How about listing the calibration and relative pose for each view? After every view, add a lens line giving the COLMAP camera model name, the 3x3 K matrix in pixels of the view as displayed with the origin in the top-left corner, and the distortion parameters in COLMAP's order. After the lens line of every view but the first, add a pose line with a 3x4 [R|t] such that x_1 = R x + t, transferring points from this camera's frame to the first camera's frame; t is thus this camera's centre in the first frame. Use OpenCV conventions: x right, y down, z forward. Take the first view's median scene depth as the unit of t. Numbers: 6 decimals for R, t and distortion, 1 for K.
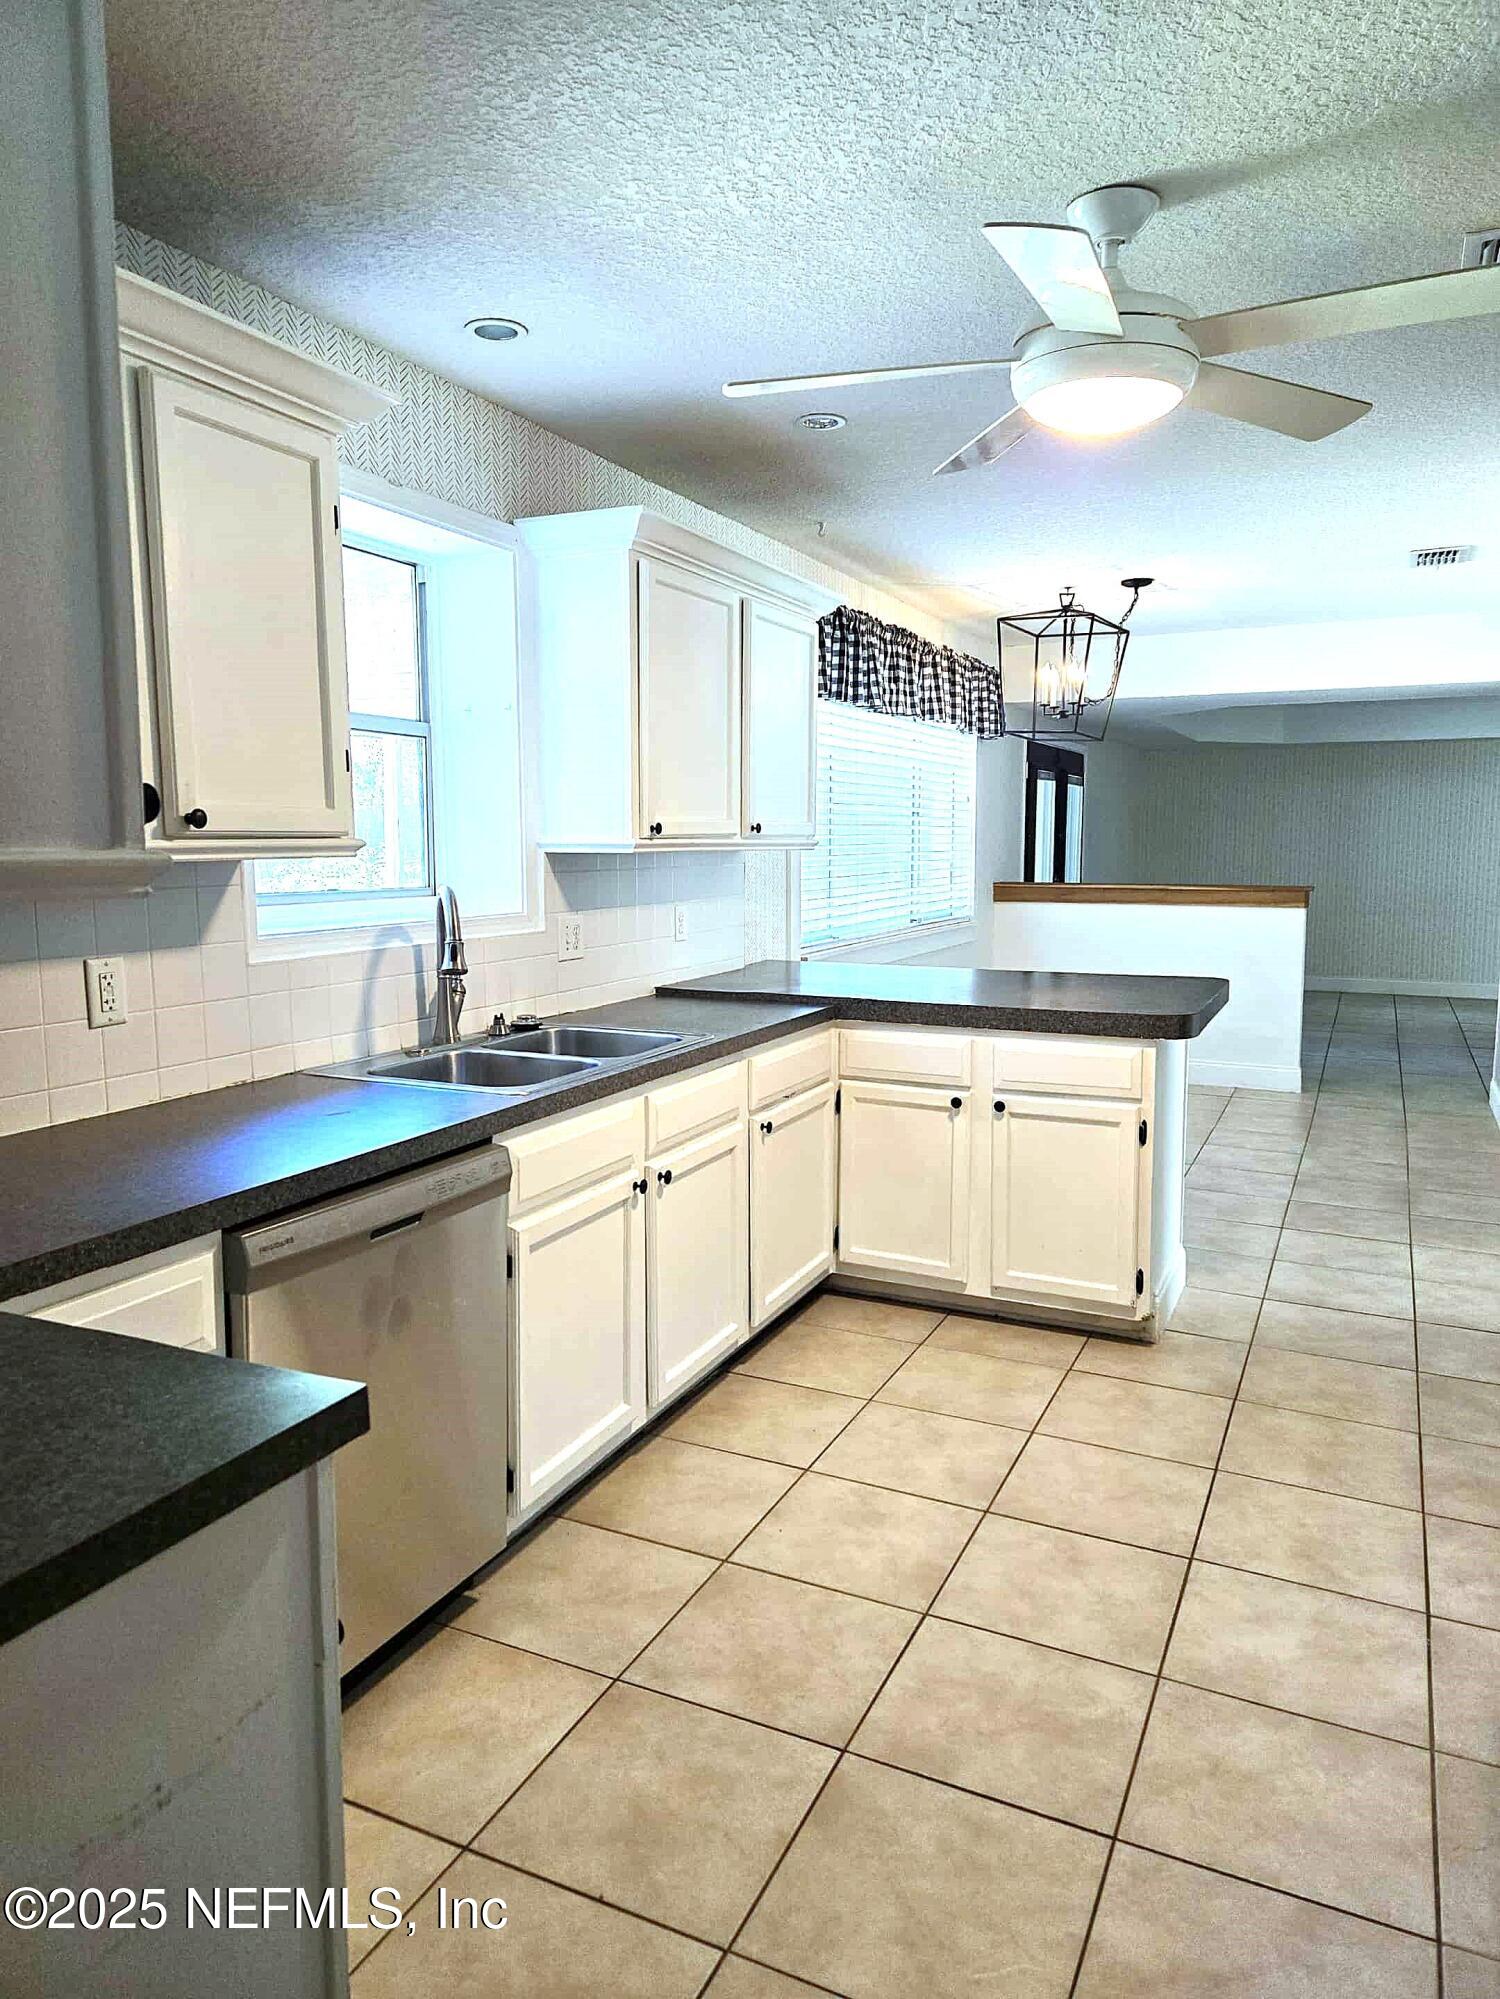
lens RADIAL K [[1307.1, 0, 750.0], [0, 1307.1, 999.5], [0, 0, 1]] dist [0.007933, 0.001943]
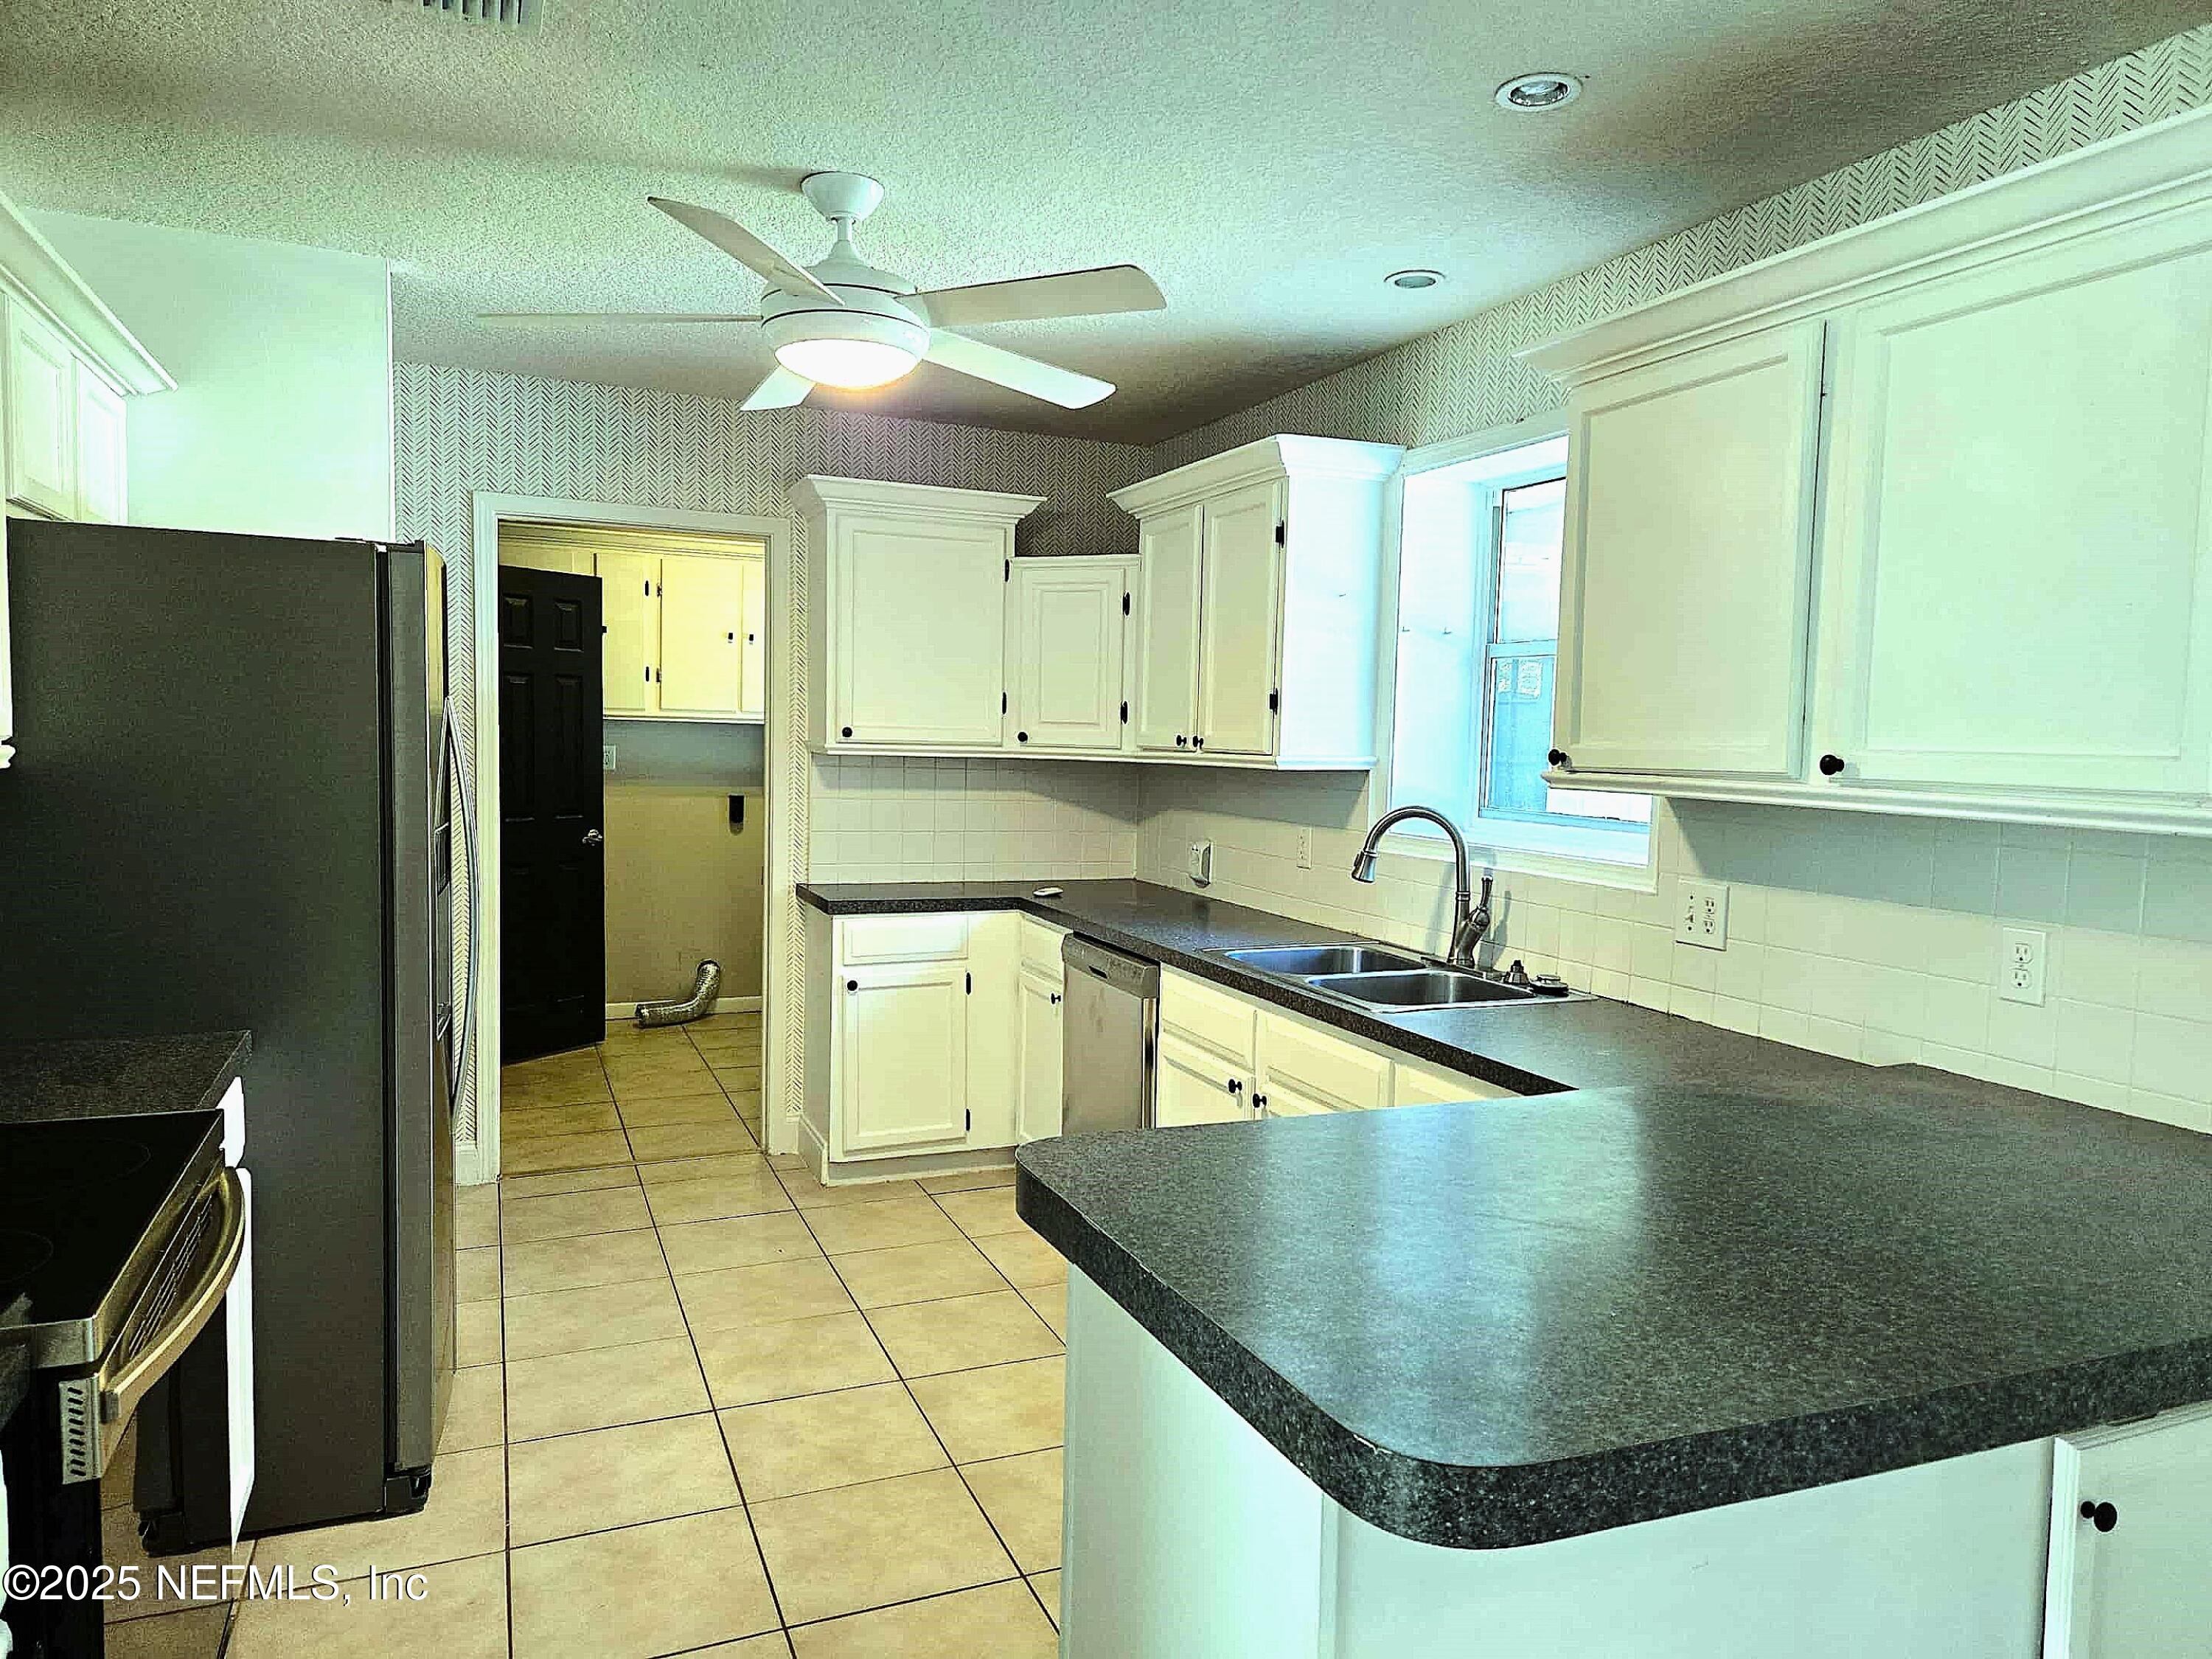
lens RADIAL K [[1446.4, 0, 1106.0], [0, 1446.4, 829.5], [0, 0, 1]] dist [0.007933, 0.001943]
pose [[-0.661091, 0.048885, -0.748711, 0.883550], [-0.106348, 0.981696, 0.157999, -0.244222], [0.742731, 0.184076, -0.643791, 1.694010]]
